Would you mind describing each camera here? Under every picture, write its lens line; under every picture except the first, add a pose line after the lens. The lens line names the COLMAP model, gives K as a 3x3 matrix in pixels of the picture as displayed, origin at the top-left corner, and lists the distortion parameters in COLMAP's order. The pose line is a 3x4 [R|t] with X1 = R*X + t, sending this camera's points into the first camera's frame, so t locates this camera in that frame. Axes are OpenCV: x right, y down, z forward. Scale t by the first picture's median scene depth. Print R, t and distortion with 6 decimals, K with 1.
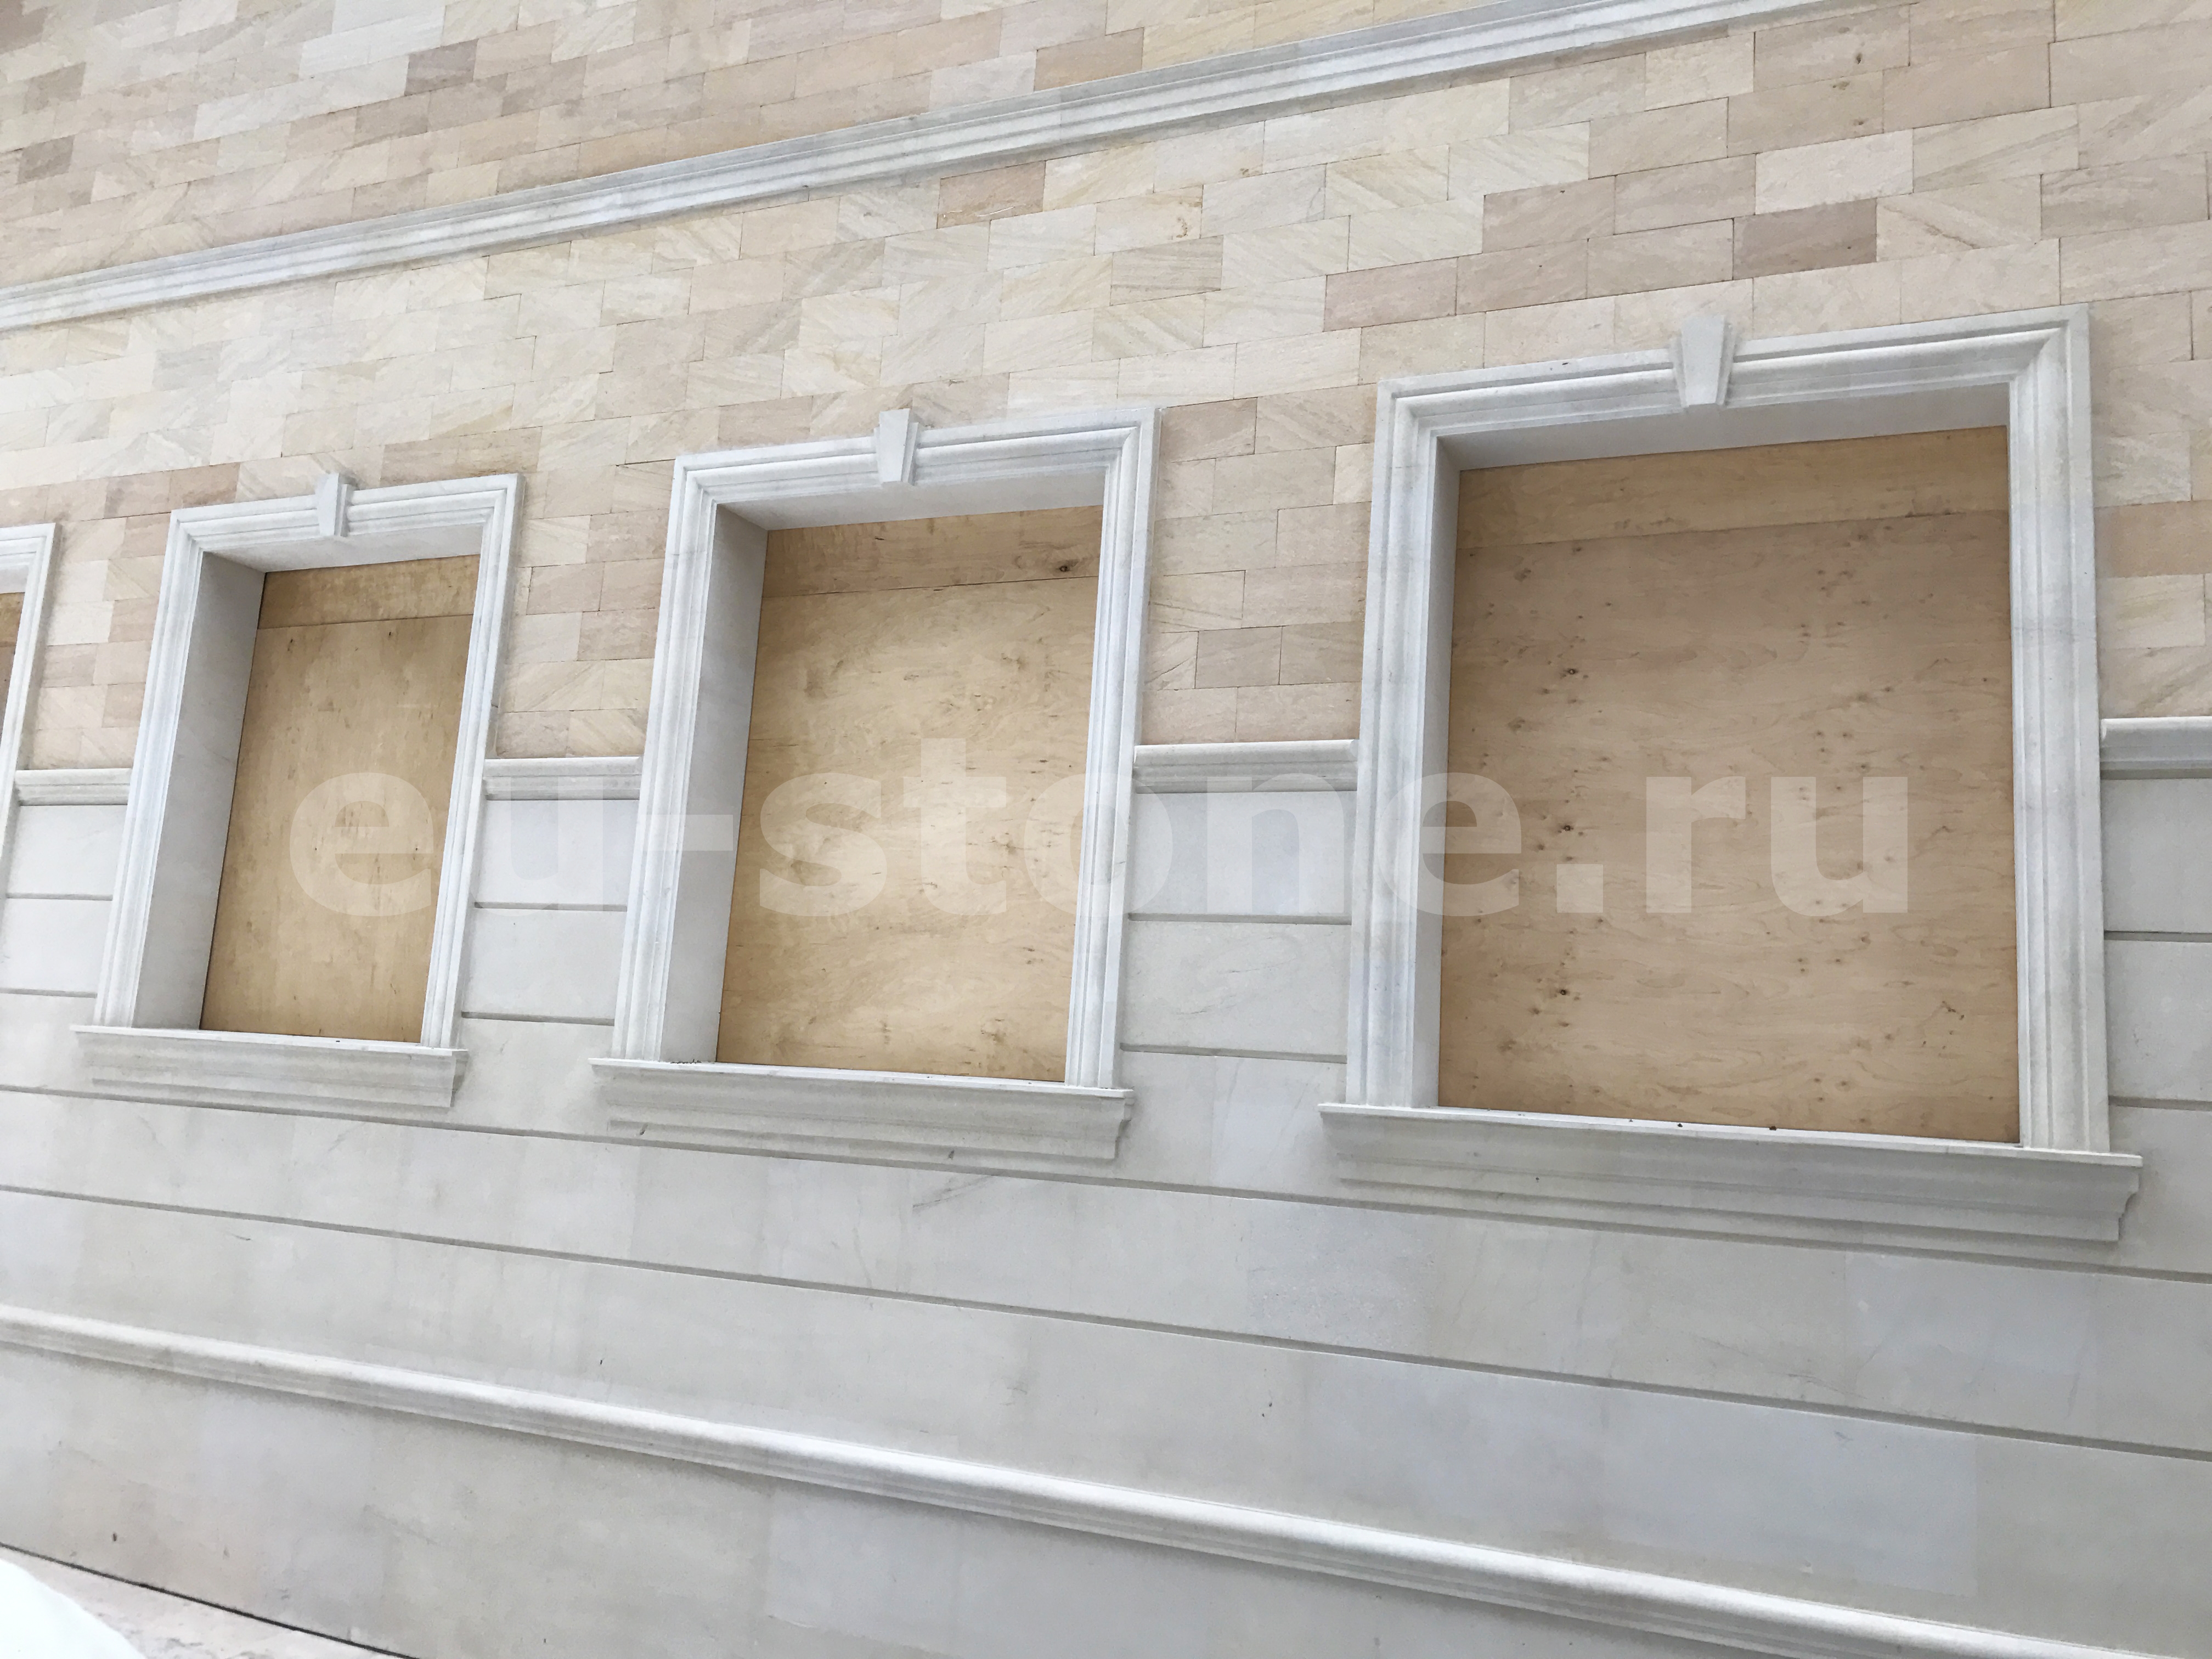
lens RADIAL K [[1856.3, 0, 1107.0], [0, 1856.3, 824.4], [0, 0, 1]] dist [0.030223, -0.026689]
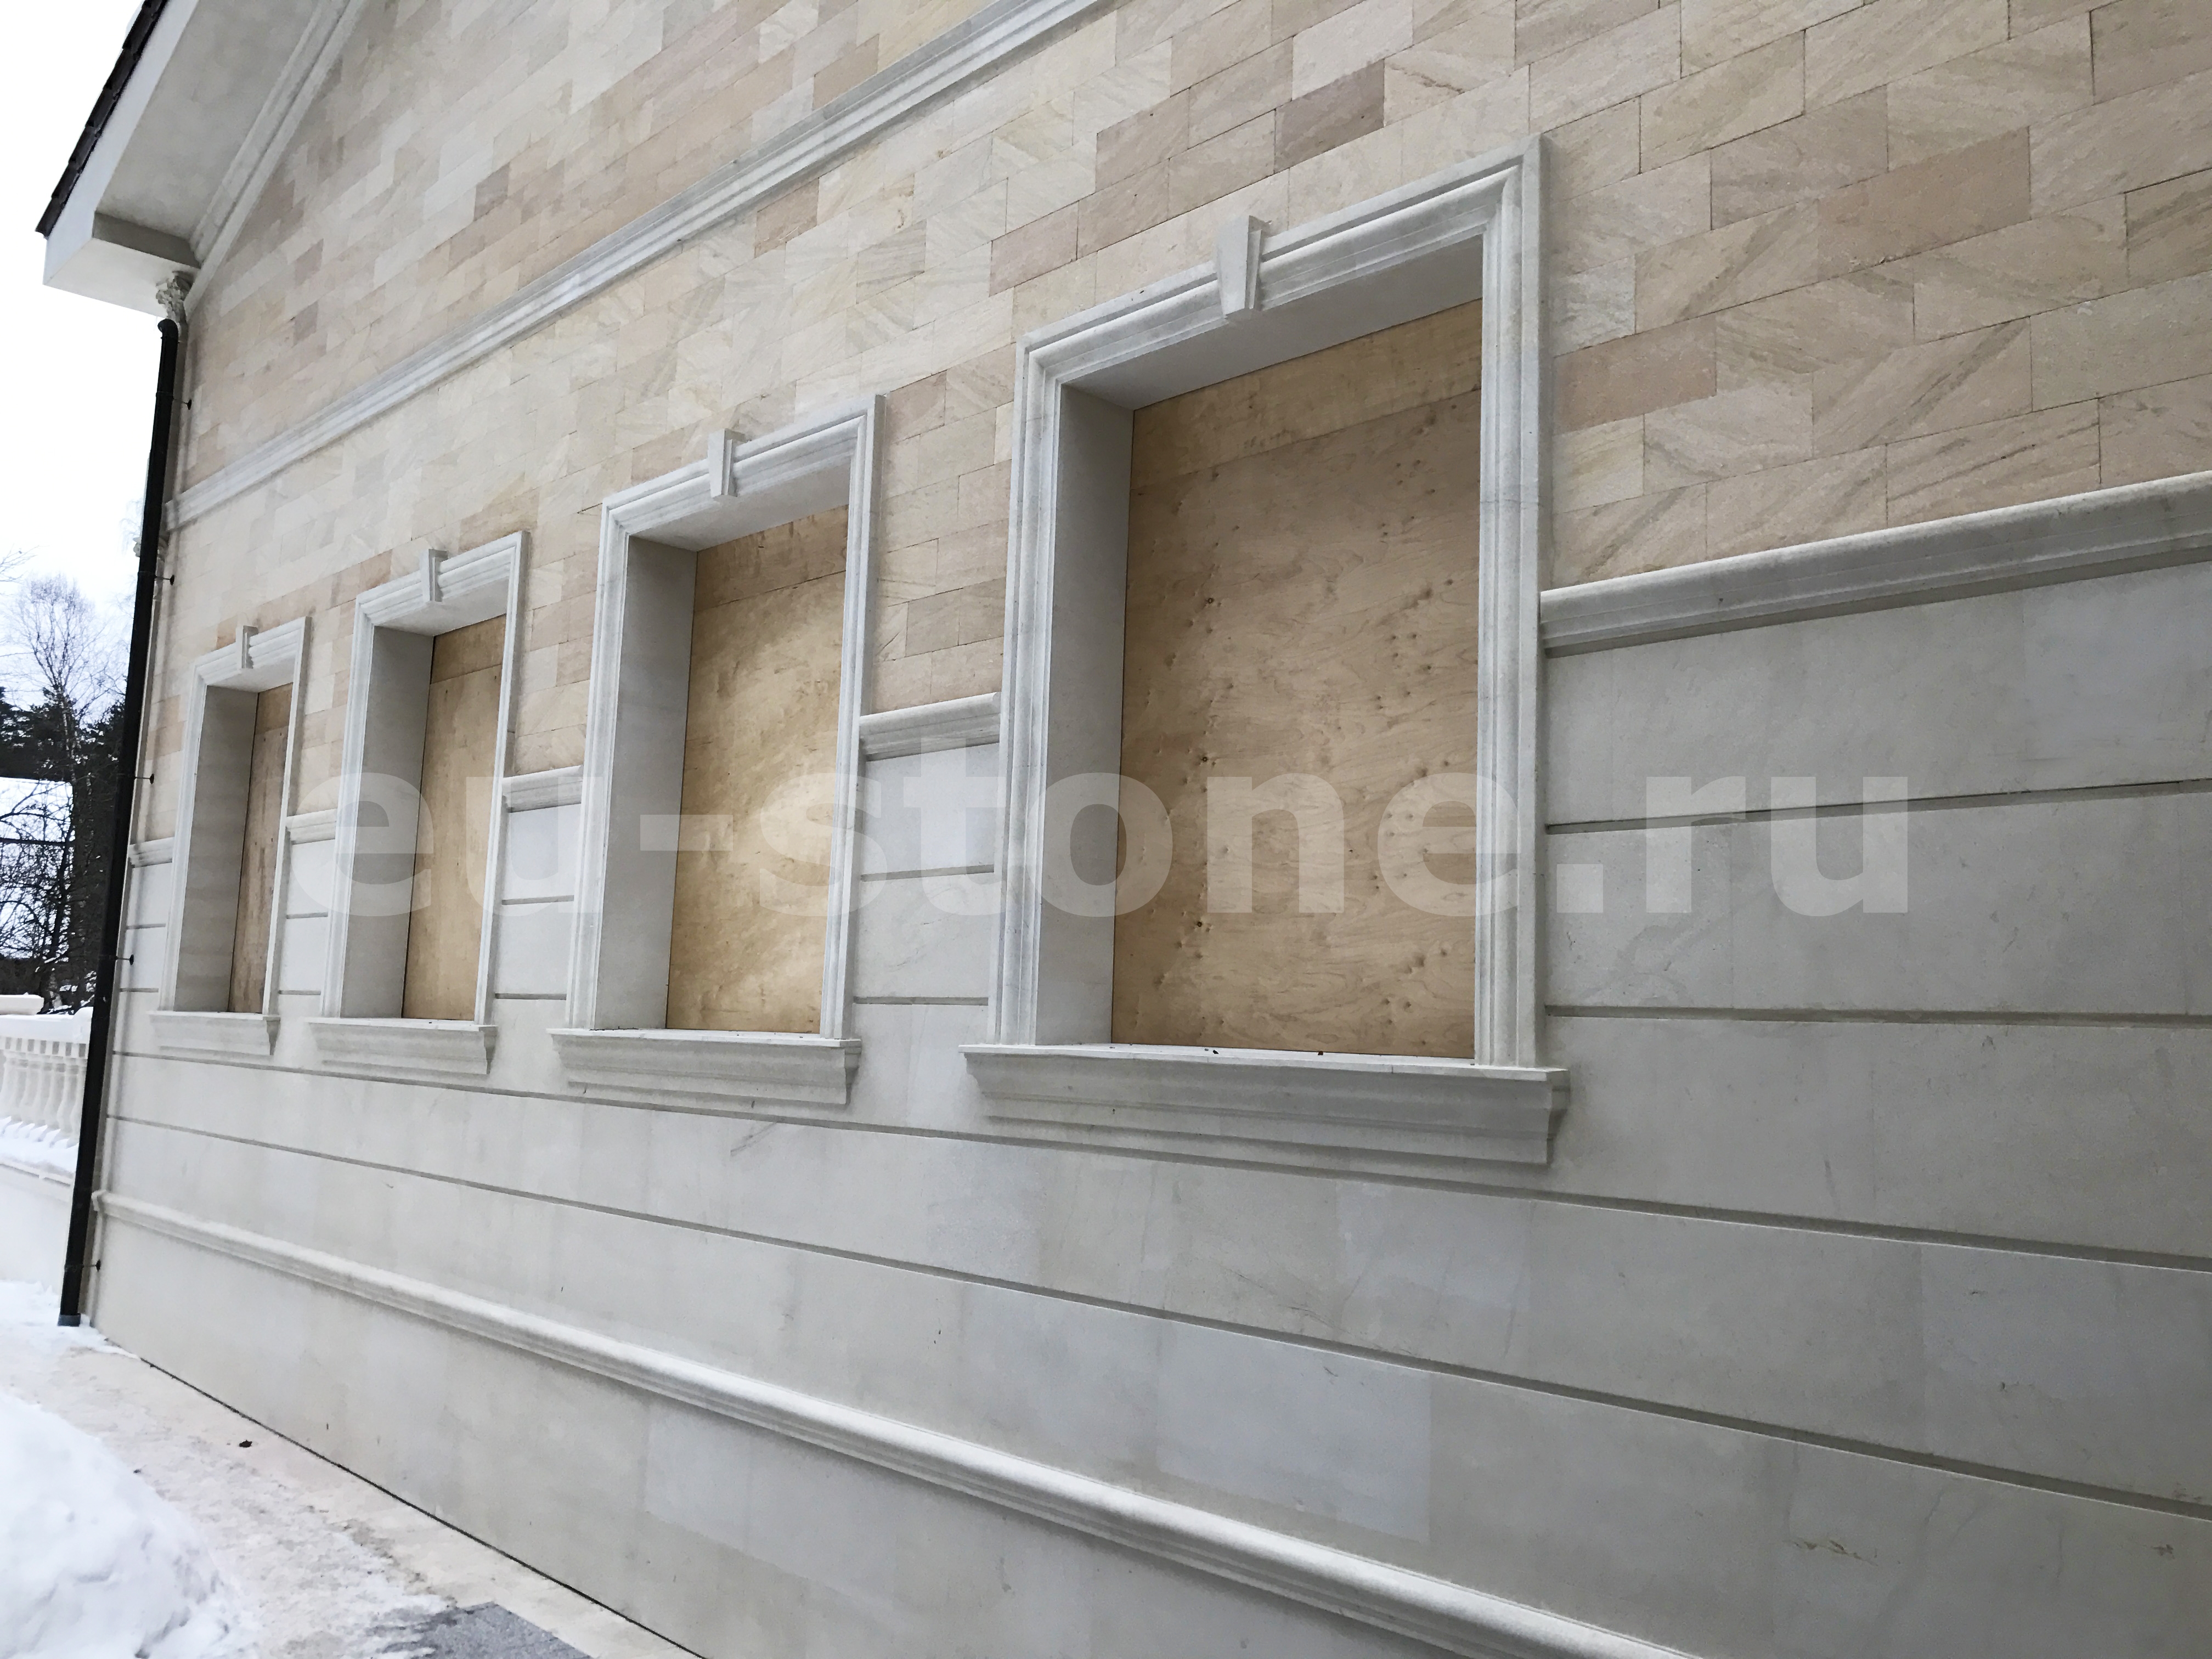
lens RADIAL K [[1856.3, 0, 1123.9], [0, 1856.3, 831.6], [0, 0, 1]] dist [0.030223, -0.026689]
pose [[0.924246, -0.073171, -0.374721, 0.554590], [0.078186, 0.996937, -0.001826, 0.037358], [0.373707, -0.027610, 0.927136, 0.069093]]
